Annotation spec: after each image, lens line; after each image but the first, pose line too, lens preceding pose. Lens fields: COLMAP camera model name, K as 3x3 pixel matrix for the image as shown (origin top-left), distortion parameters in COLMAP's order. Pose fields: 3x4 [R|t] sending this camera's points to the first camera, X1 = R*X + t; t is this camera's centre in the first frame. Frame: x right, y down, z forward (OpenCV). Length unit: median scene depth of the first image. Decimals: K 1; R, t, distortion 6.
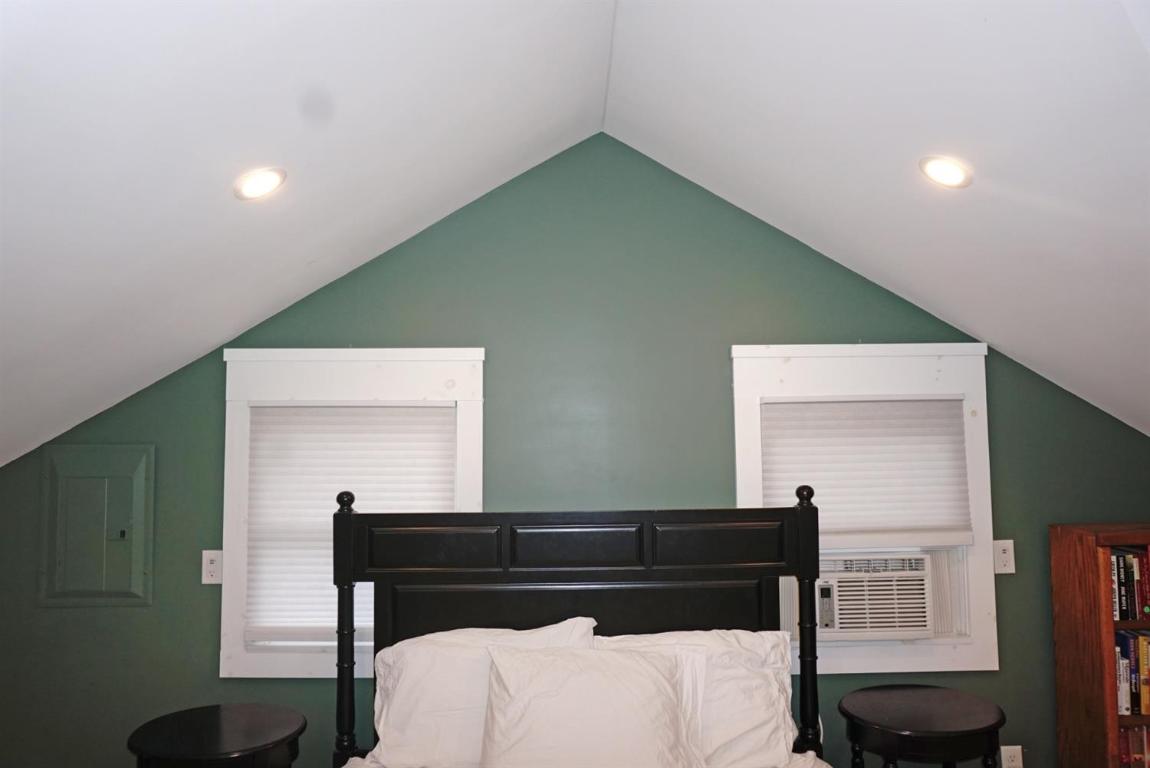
lens RADIAL K [[771.1, 0, 570.1], [0, 771.1, 383.3], [0, 0, 1]] dist [-0.061240, 0.042987]
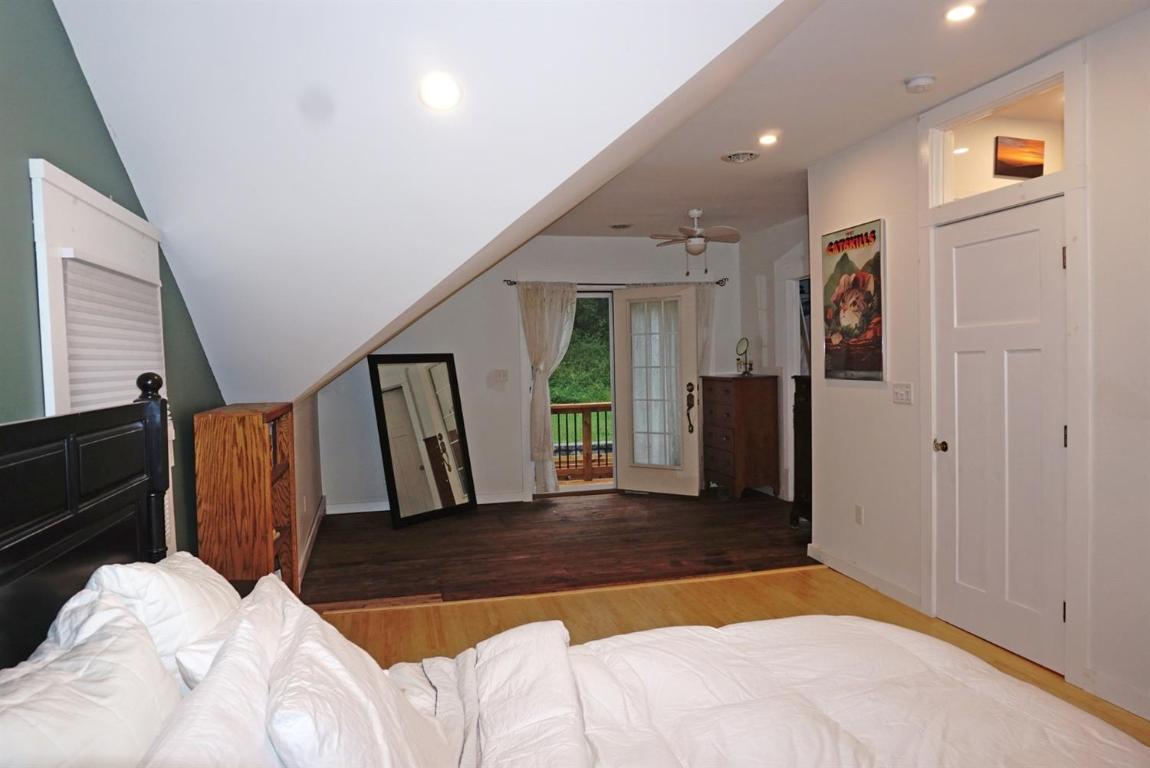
lens RADIAL K [[771.1, 0, 570.1], [0, 771.1, 383.3], [0, 0, 1]] dist [-0.061240, 0.042987]
pose [[-0.197632, -0.014491, 0.980169, -0.510925], [-0.039176, 0.999209, 0.006873, 0.121110], [-0.979493, -0.037041, -0.198043, 0.732280]]
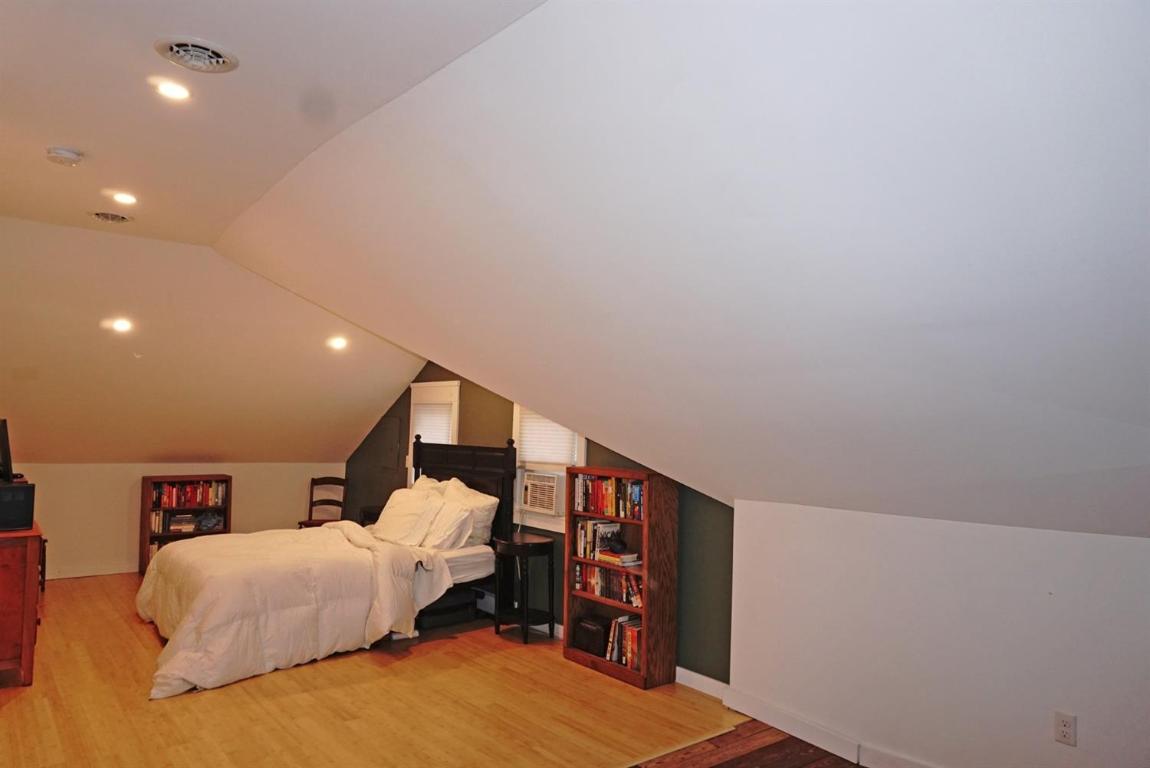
lens RADIAL K [[771.1, 0, 570.1], [0, 771.1, 383.3], [0, 0, 1]] dist [-0.061240, 0.042987]
pose [[0.593711, -0.020740, -0.804411, 2.292530], [0.030010, 0.999543, -0.003621, -0.020426], [0.804119, -0.021991, 0.594062, -0.230718]]
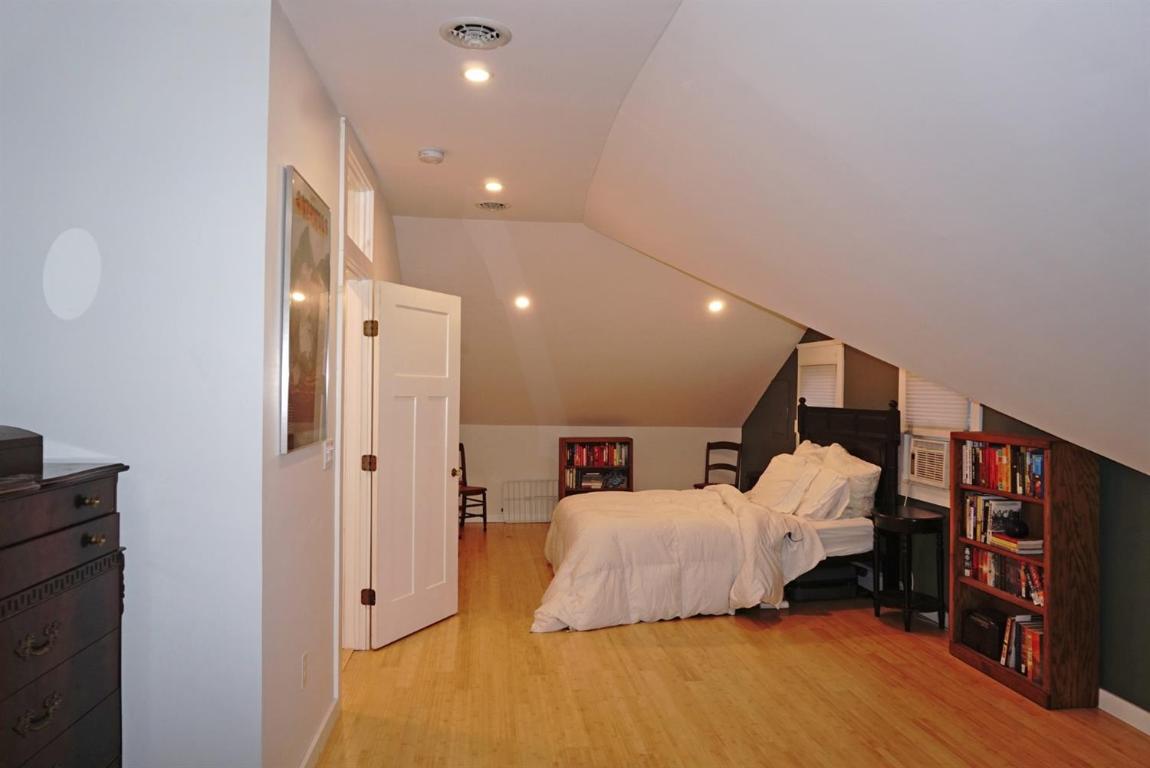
lens RADIAL K [[771.1, 0, 570.1], [0, 771.1, 383.3], [0, 0, 1]] dist [-0.061240, 0.042987]
pose [[0.074593, 0.005477, -0.997199, 2.285619], [0.061697, 0.998044, 0.010096, 0.013643], [0.995304, -0.062278, 0.074109, -0.008252]]
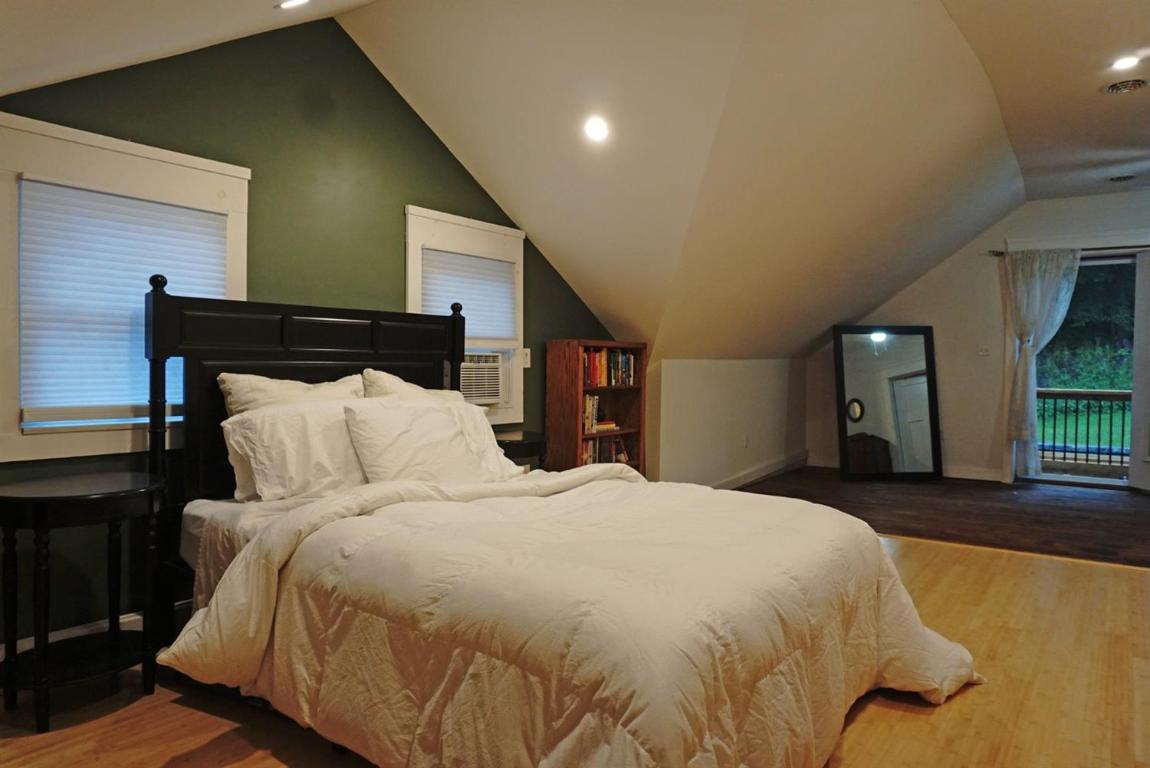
lens RADIAL K [[795.1, 0, 589.0], [0, 795.1, 386.9], [0, 0, 1]] dist [-0.000820, 0.001595]
pose [[0.591110, -0.007131, 0.806560, -0.837776], [-0.070202, 0.995711, 0.060253, 0.187203], [-0.803530, -0.092238, 0.588074, -0.178725]]
